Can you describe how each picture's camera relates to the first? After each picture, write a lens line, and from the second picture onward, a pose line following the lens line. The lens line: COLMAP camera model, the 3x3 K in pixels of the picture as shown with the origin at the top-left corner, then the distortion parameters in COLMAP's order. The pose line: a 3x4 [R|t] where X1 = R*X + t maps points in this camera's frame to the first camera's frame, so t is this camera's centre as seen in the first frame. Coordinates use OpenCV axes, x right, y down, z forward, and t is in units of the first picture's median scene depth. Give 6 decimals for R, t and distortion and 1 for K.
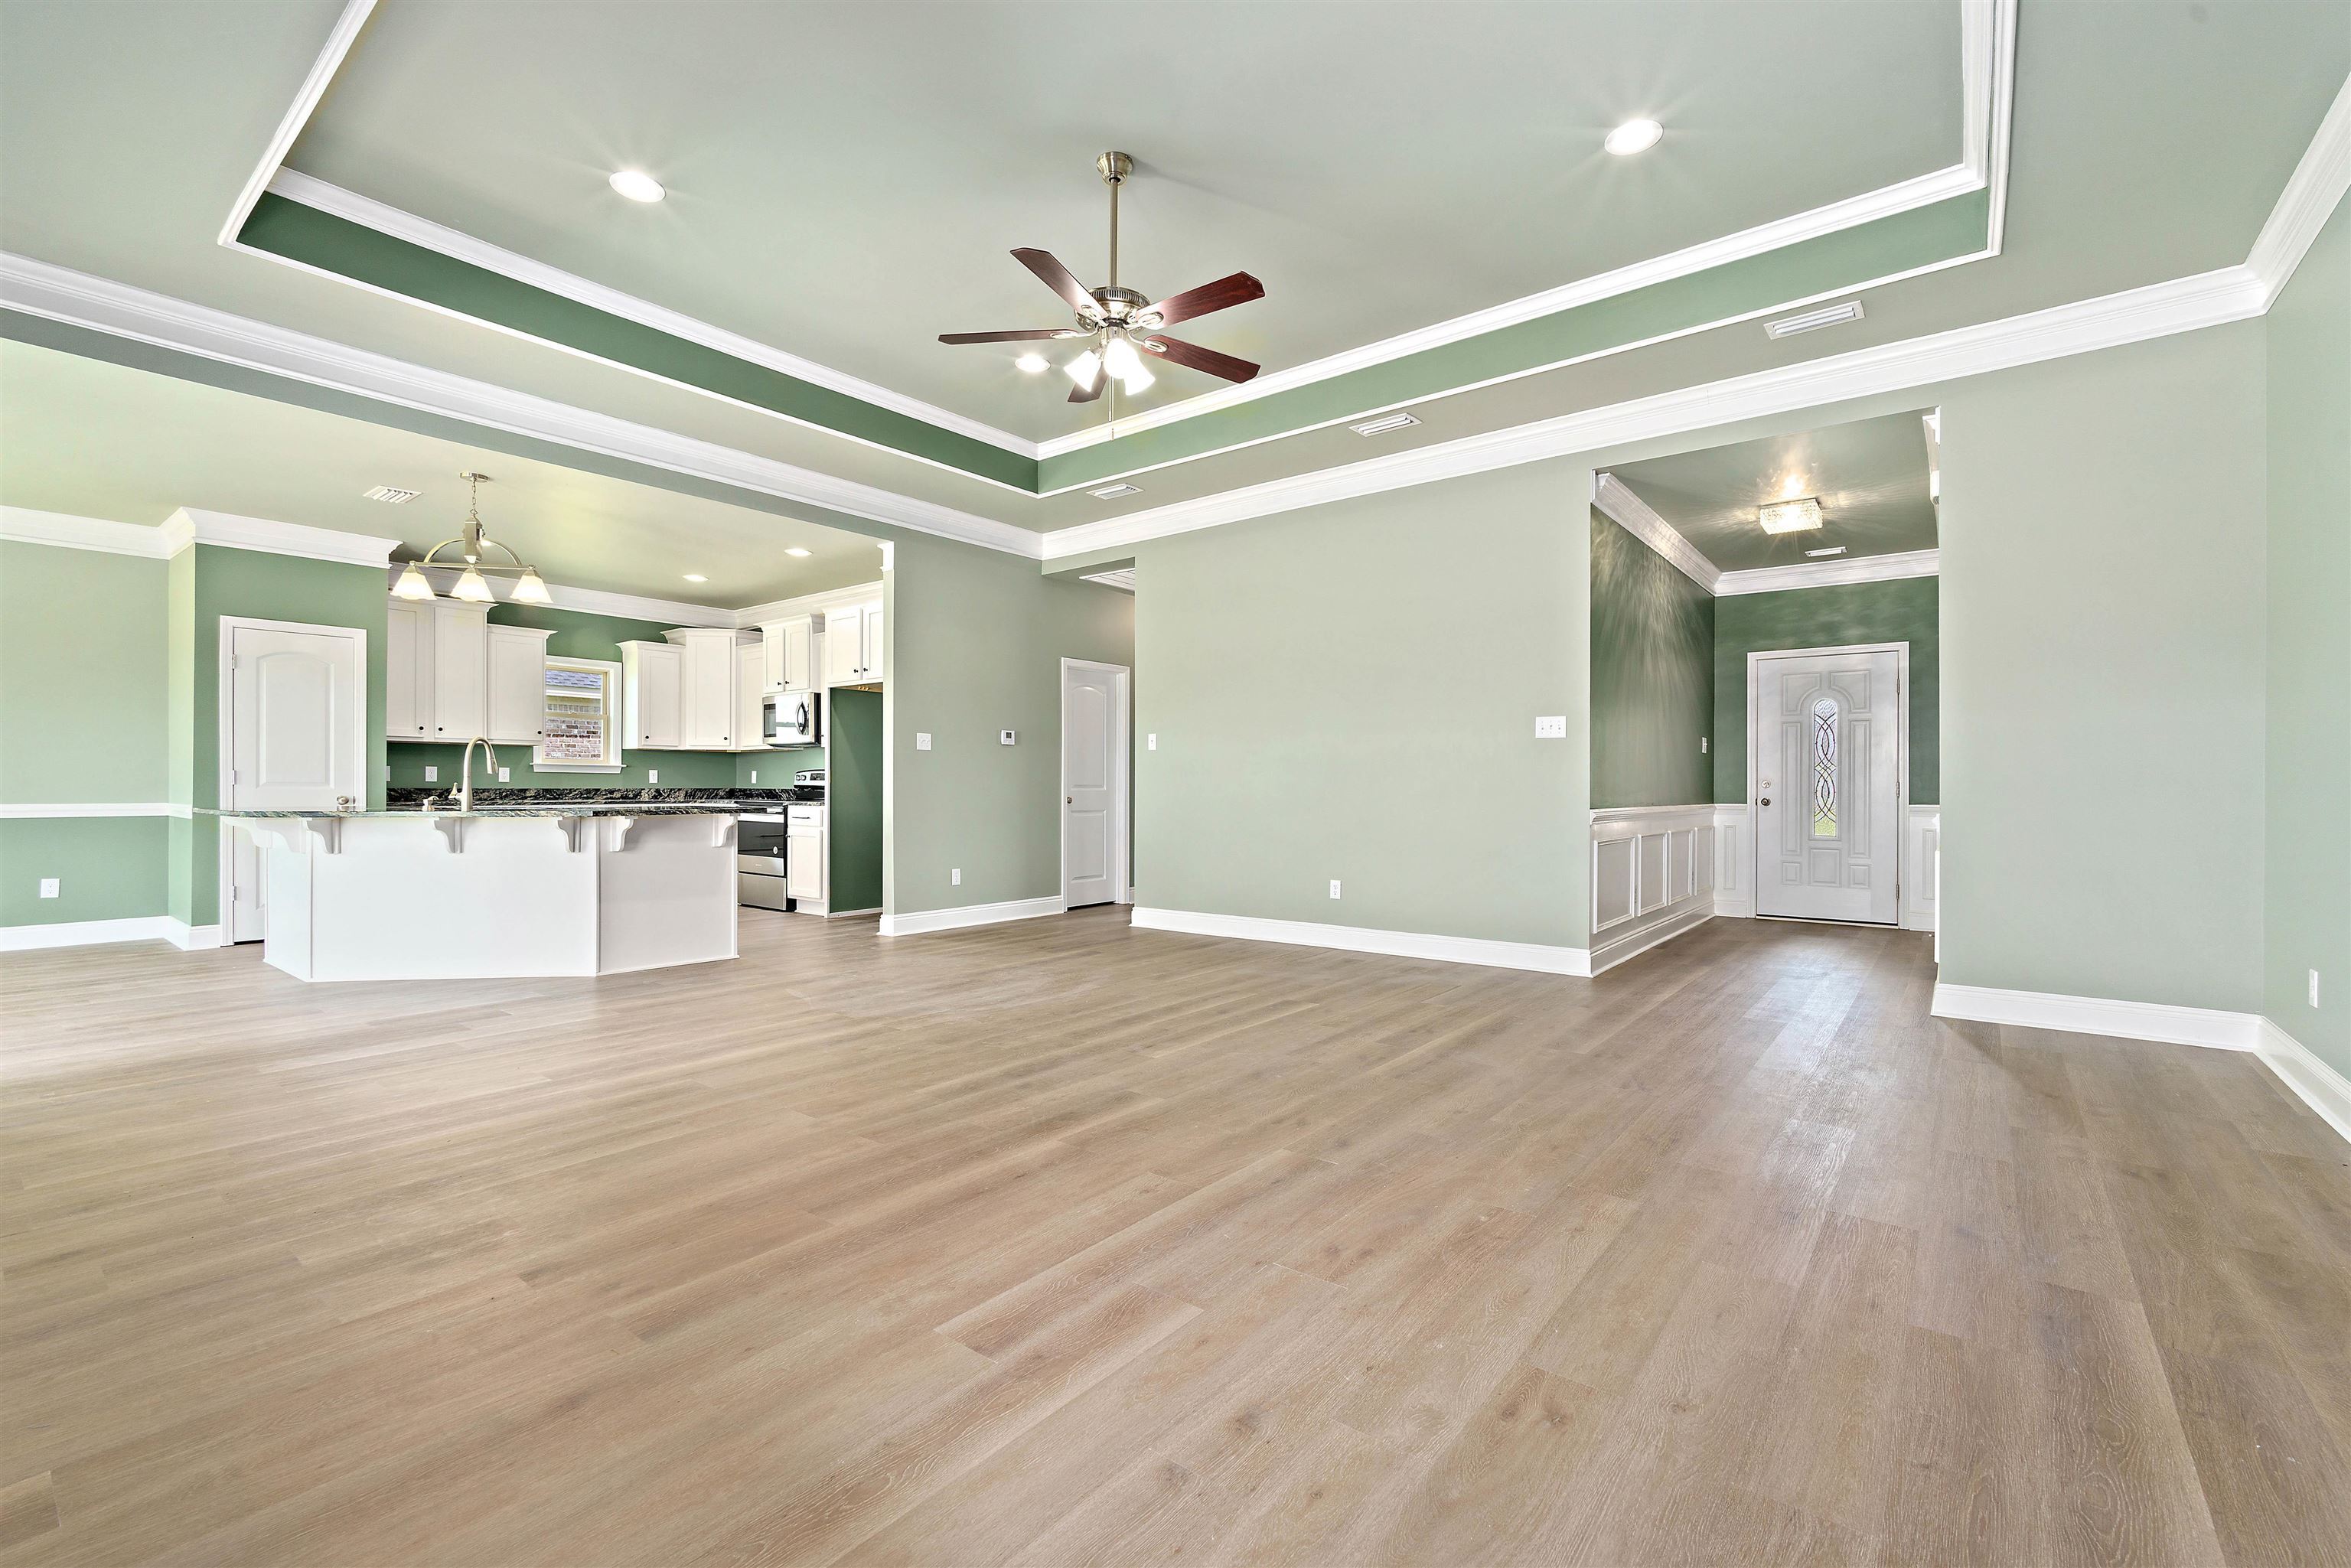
lens RADIAL K [[1009.7, 0, 1193.3], [0, 1009.7, 785.4], [0, 0, 1]] dist [-0.001660, 0.000919]
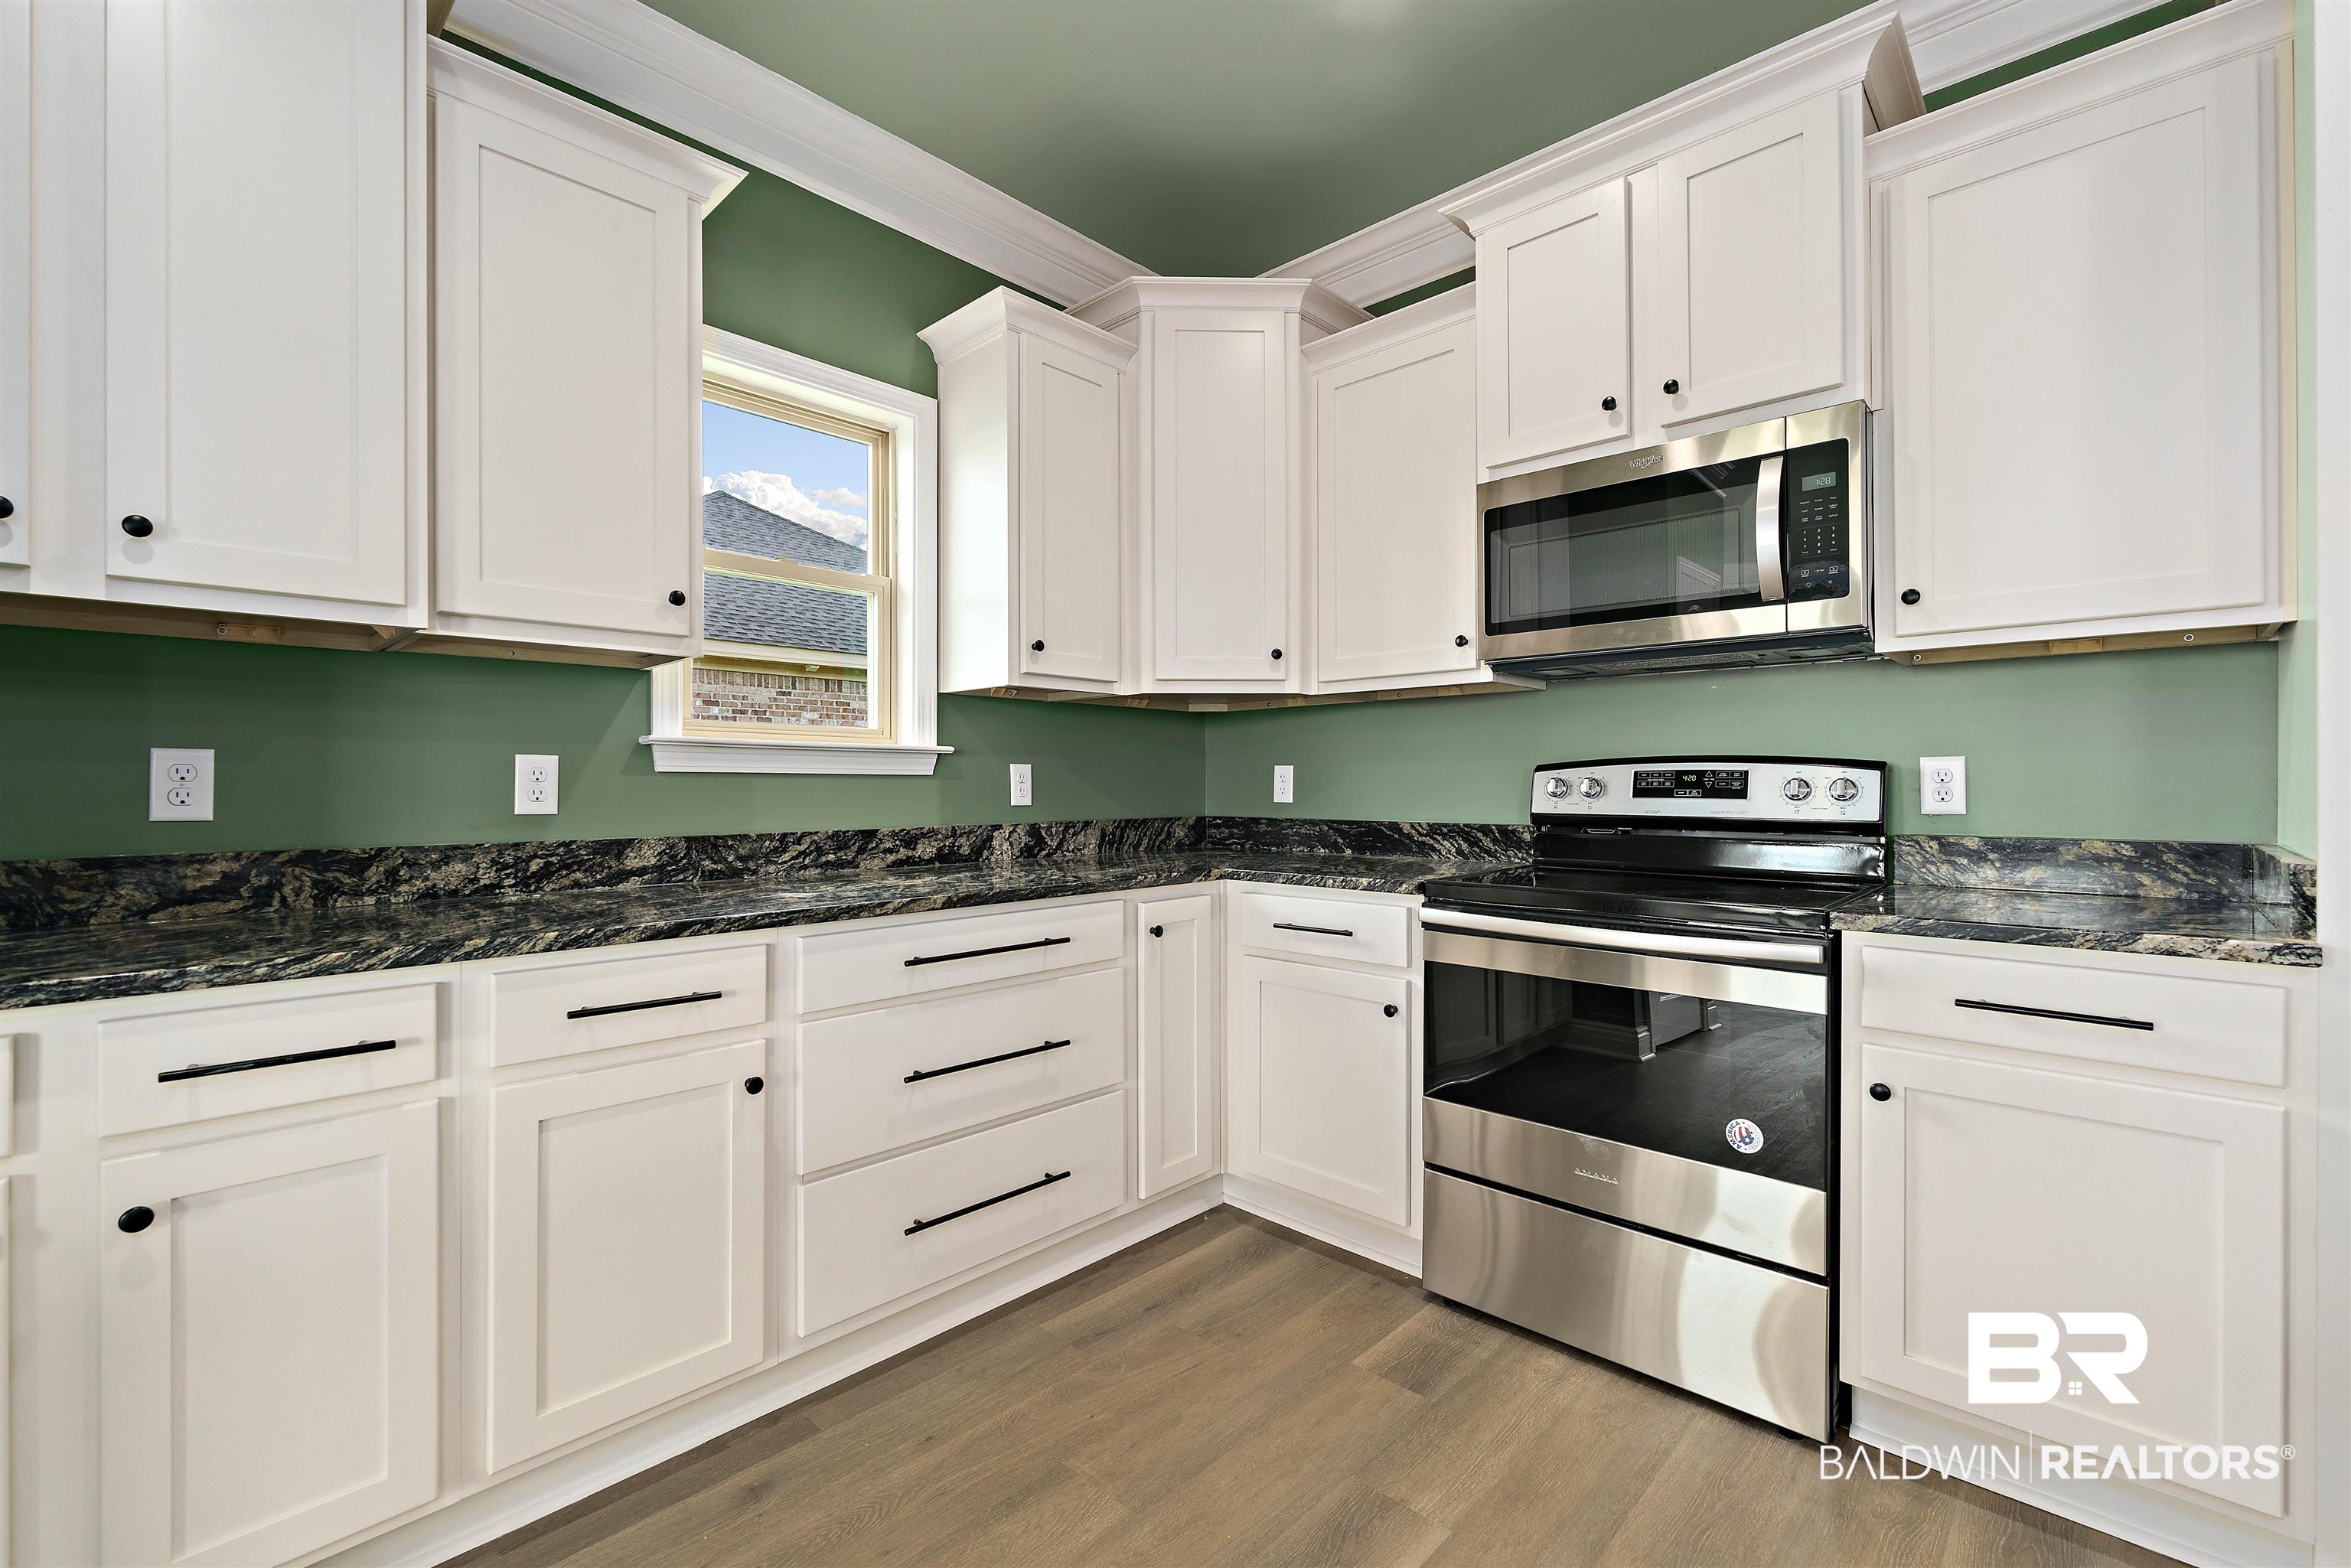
lens RADIAL K [[1009.7, 0, 1177.9], [0, 1009.7, 783.6], [0, 0, 1]] dist [-0.001660, 0.000919]
pose [[0.995465, -0.005274, -0.094985, -0.486198], [0.005454, 0.999984, 0.001630, -0.009858], [0.094975, -0.002140, 0.995477, 0.741588]]
